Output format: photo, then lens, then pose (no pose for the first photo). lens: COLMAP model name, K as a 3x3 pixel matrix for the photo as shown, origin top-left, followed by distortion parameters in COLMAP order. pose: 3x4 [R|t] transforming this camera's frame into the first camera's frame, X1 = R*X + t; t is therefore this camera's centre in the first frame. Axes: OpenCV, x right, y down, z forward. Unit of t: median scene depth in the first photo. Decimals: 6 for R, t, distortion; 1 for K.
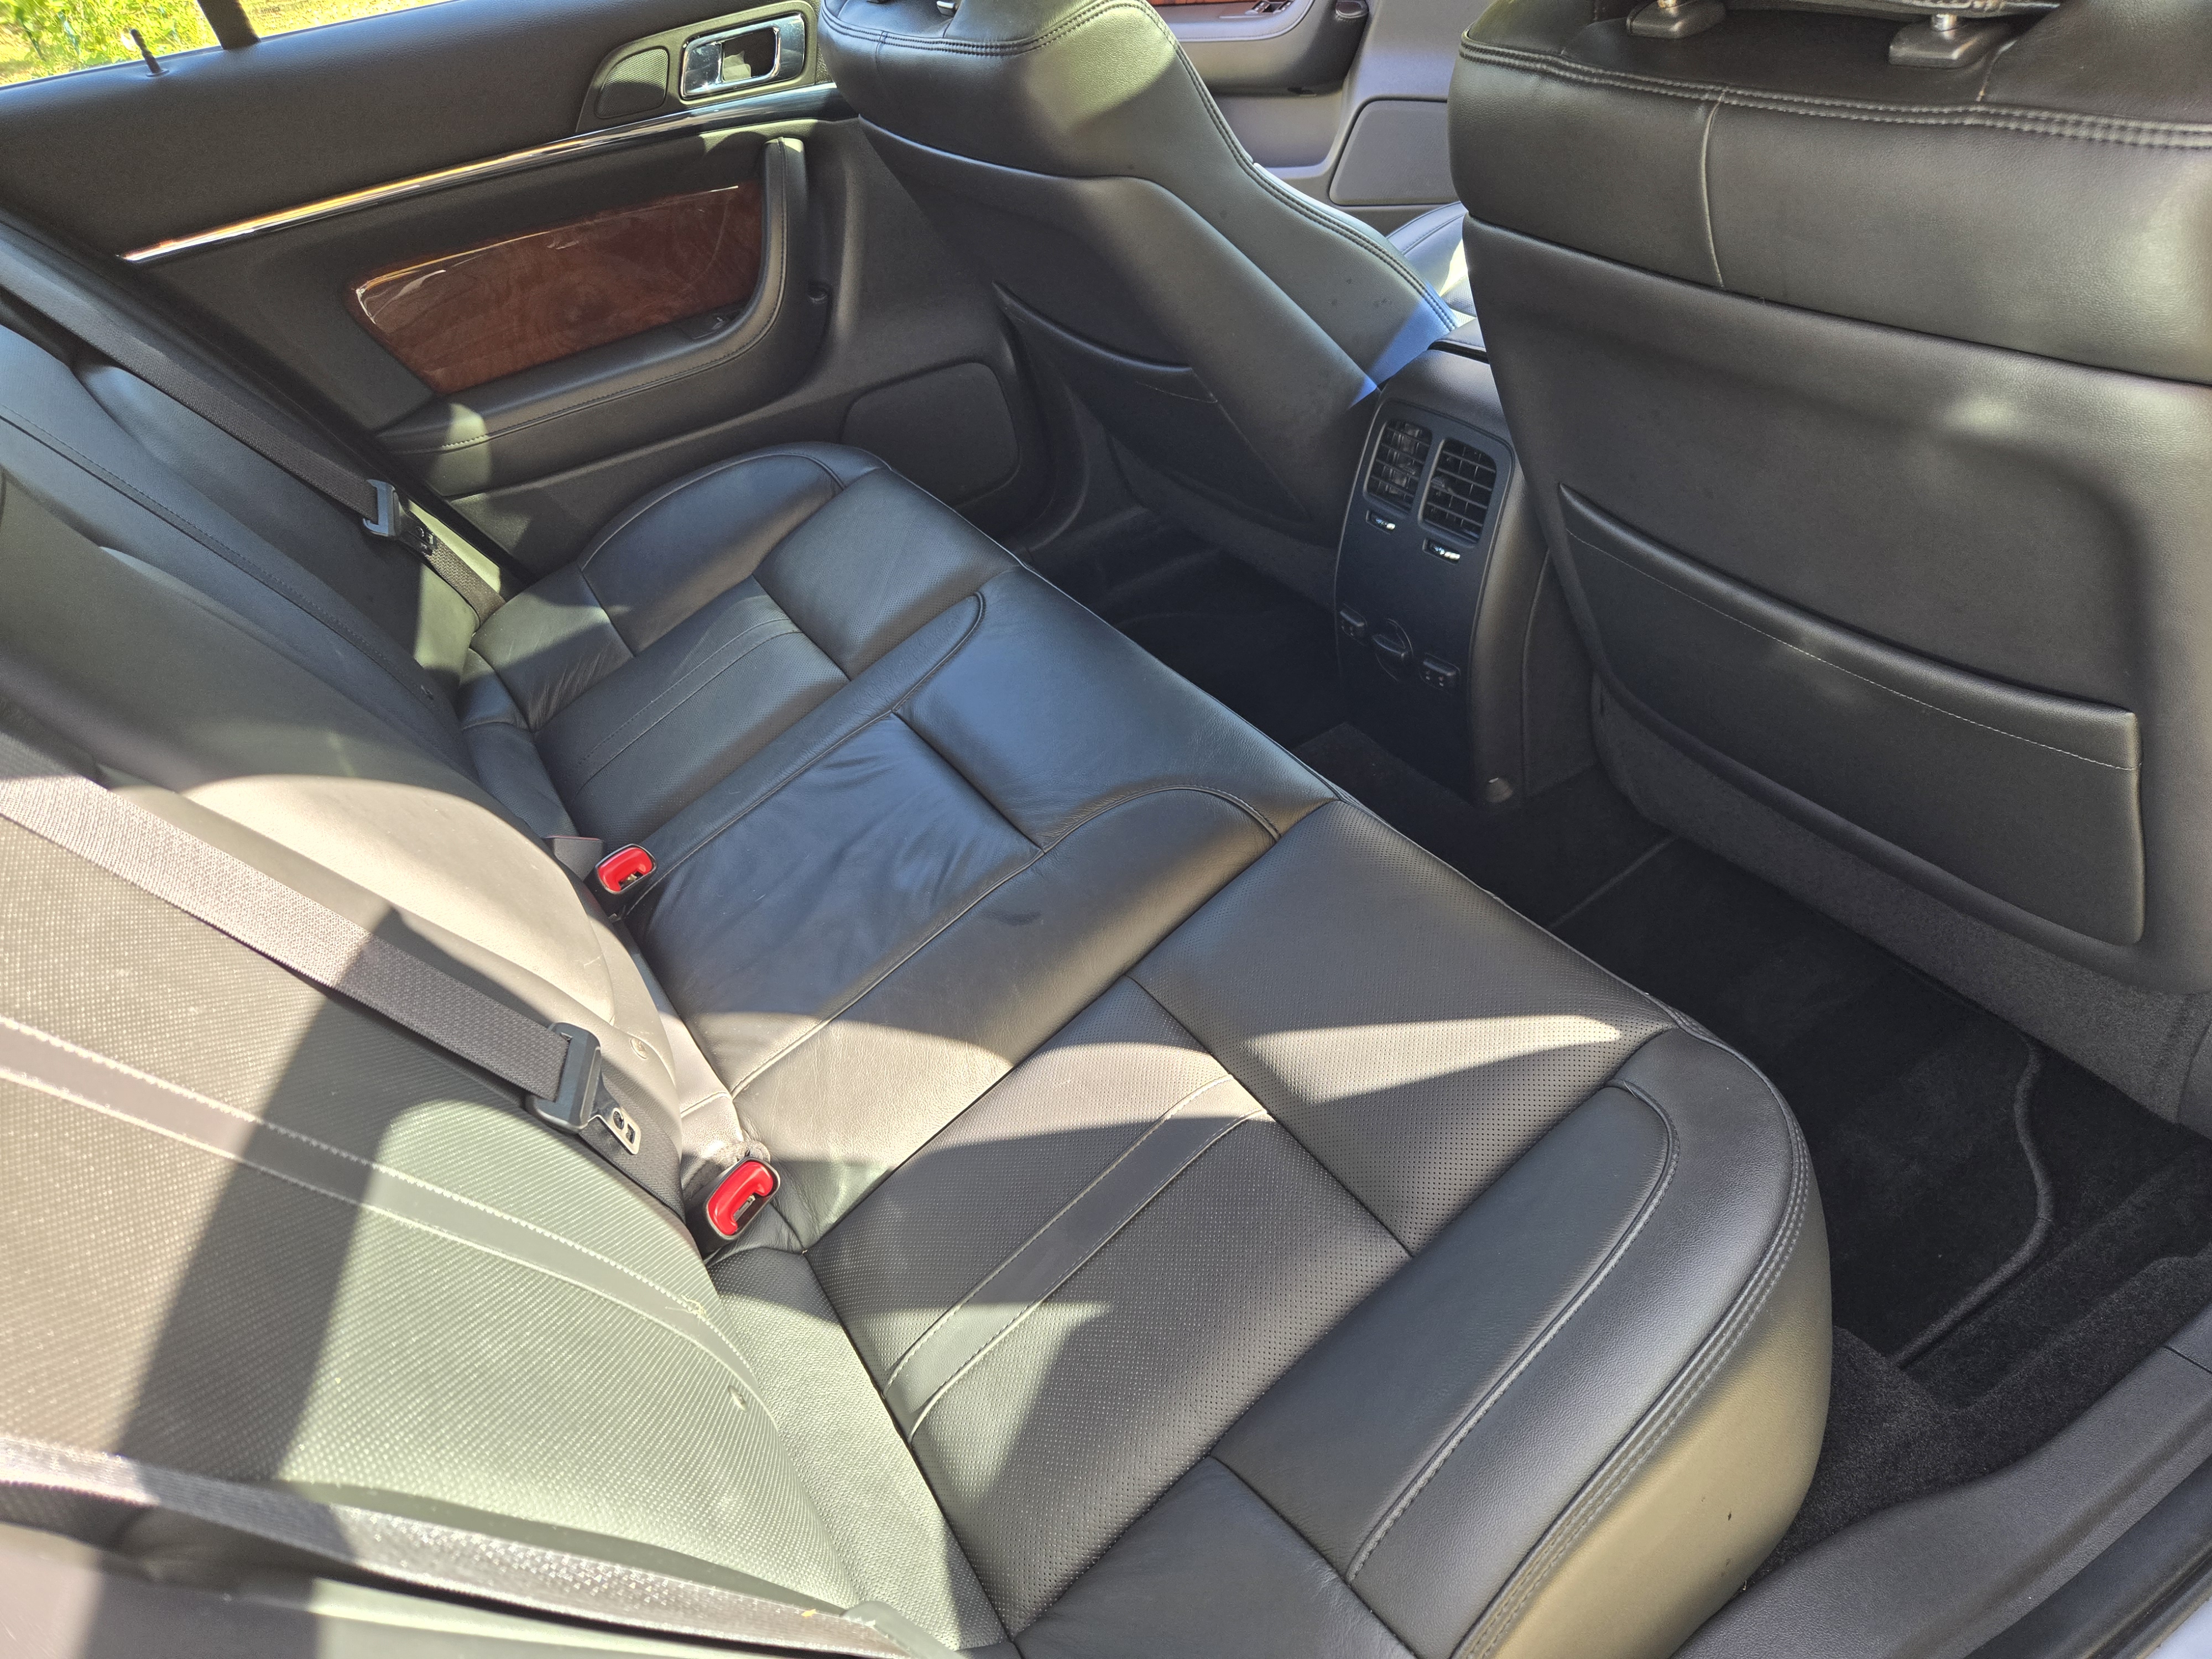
lens RADIAL K [[1439.4, 0, 1106.0], [0, 1439.4, 829.5], [0, 0, 1]] dist [0.000080, -0.025905]
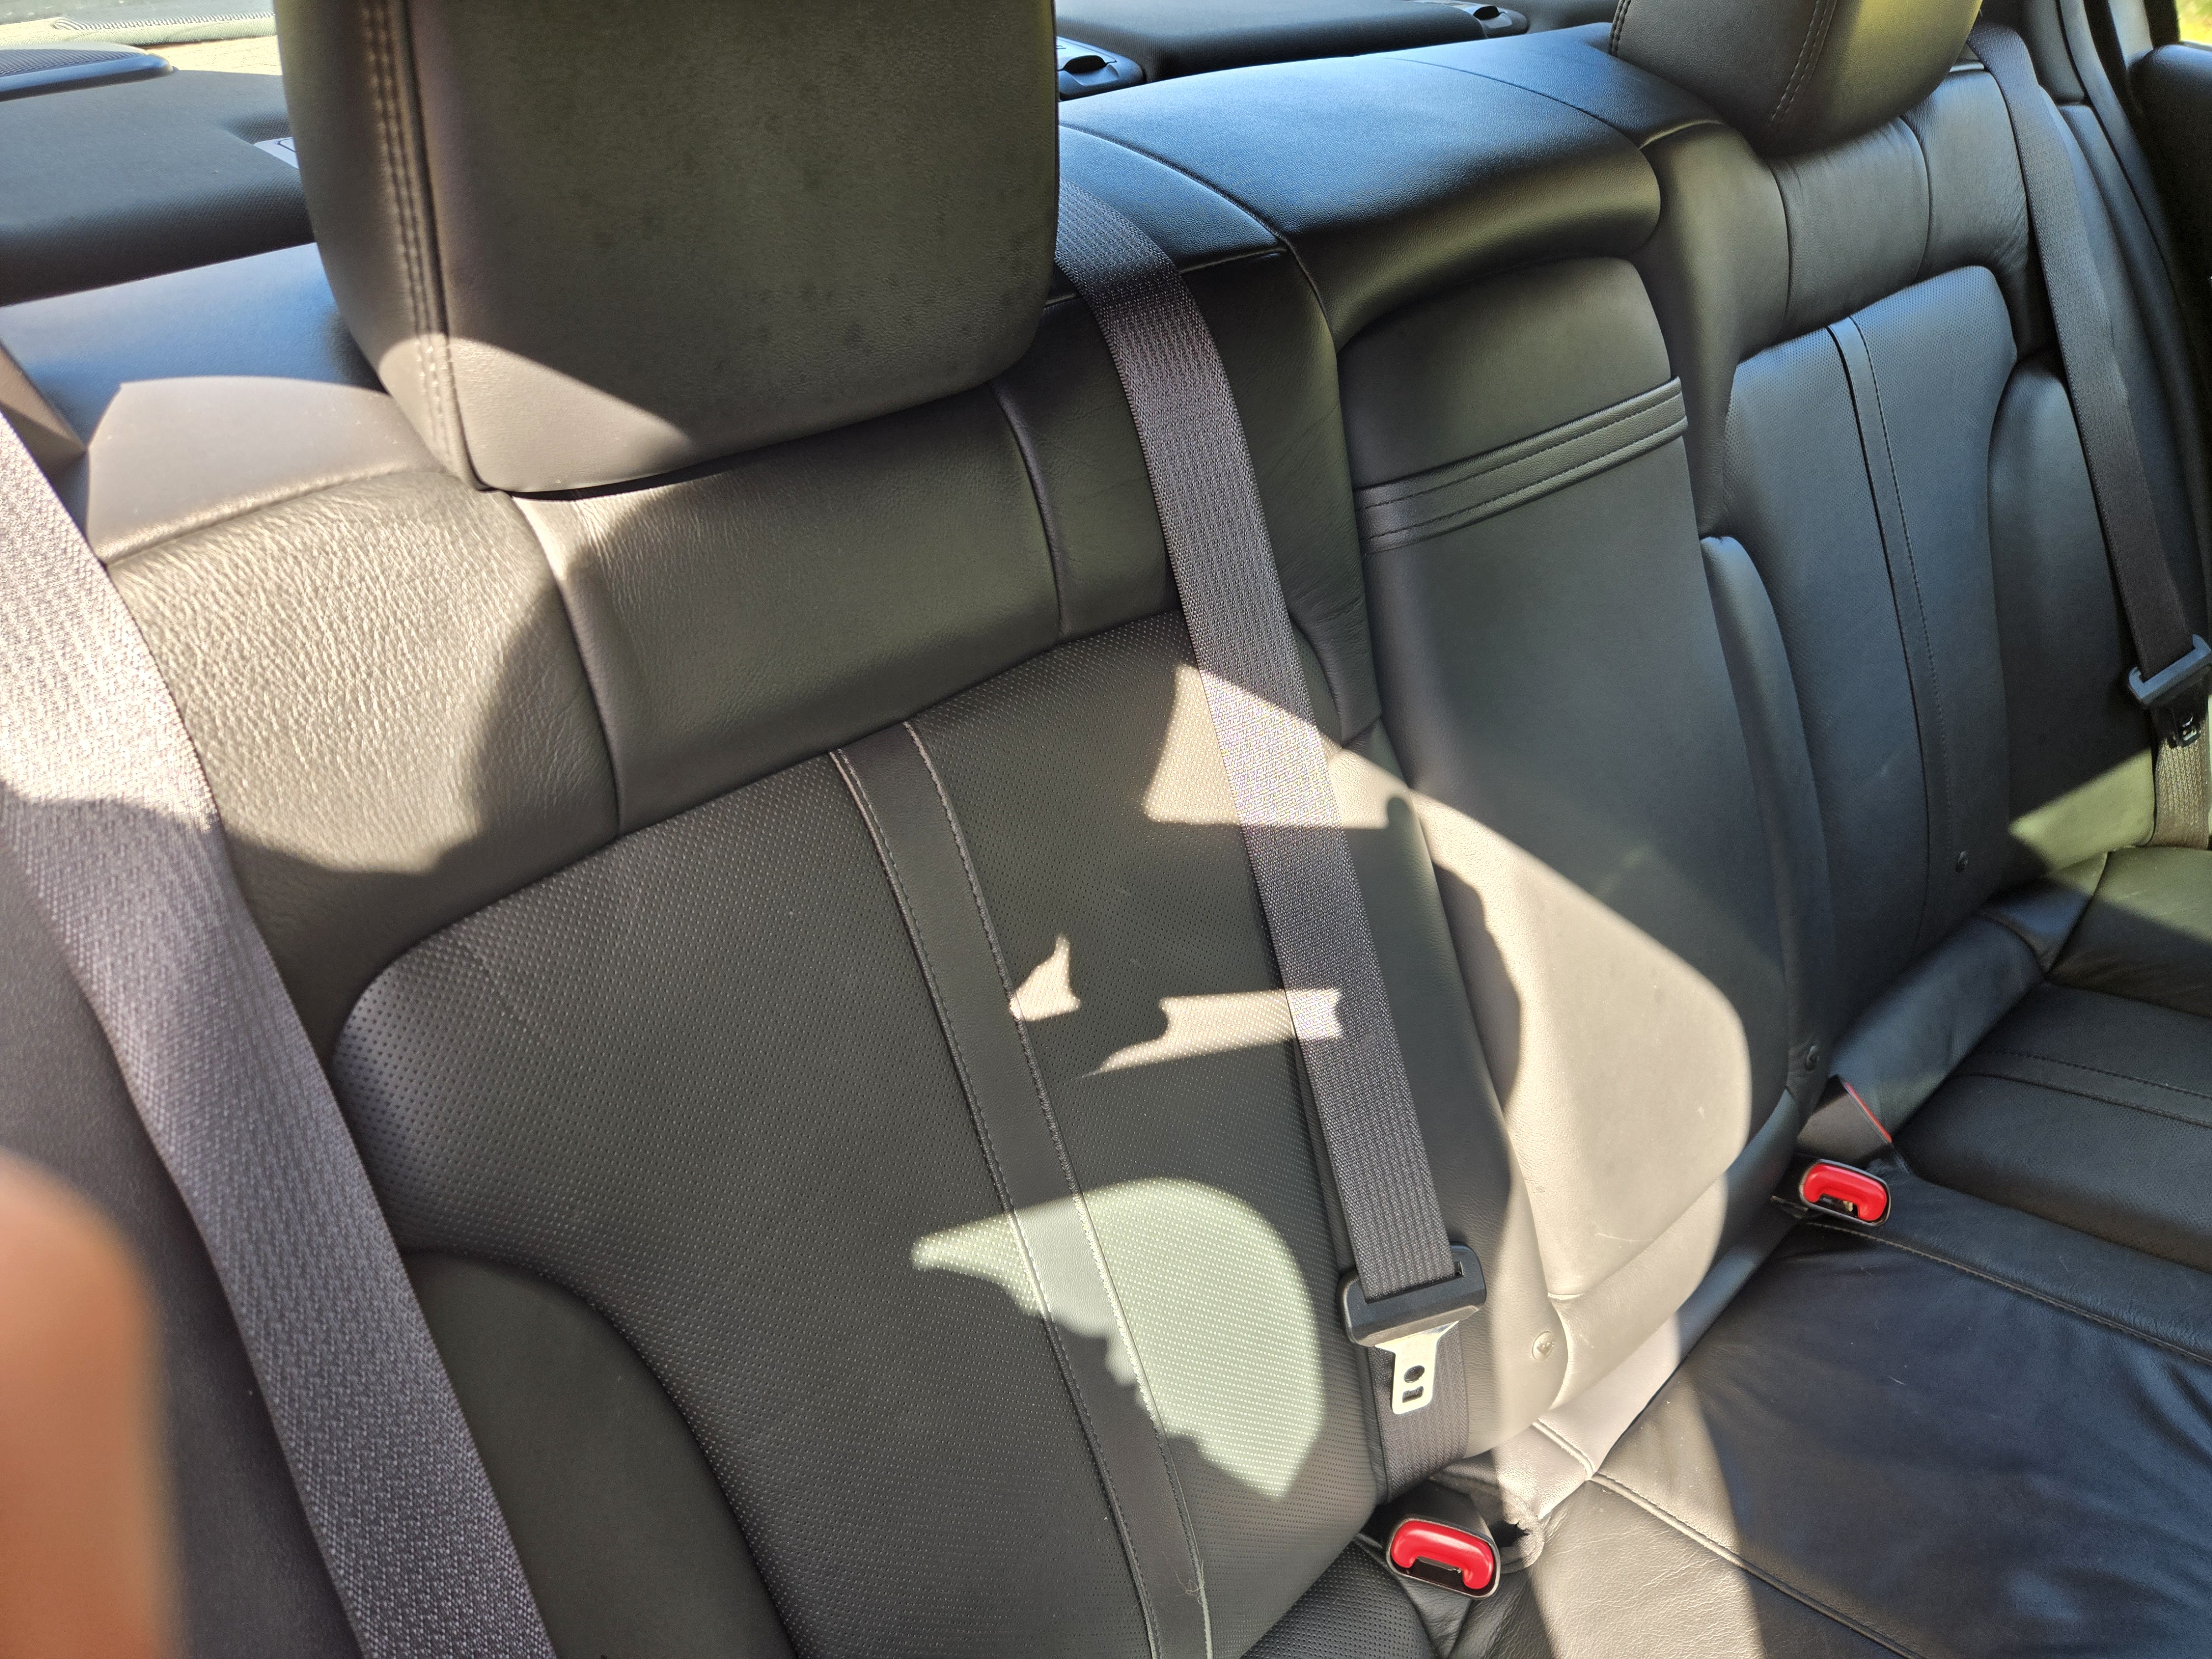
lens RADIAL K [[1432.9, 0, 1106.0], [0, 1432.9, 829.5], [0, 0, 1]] dist [0.032327, -0.001070]
pose [[0.208806, 0.674405, -0.708222, 0.006214], [-0.644118, 0.639761, 0.419307, -0.176050], [0.735875, 0.368625, 0.567982, 0.193115]]
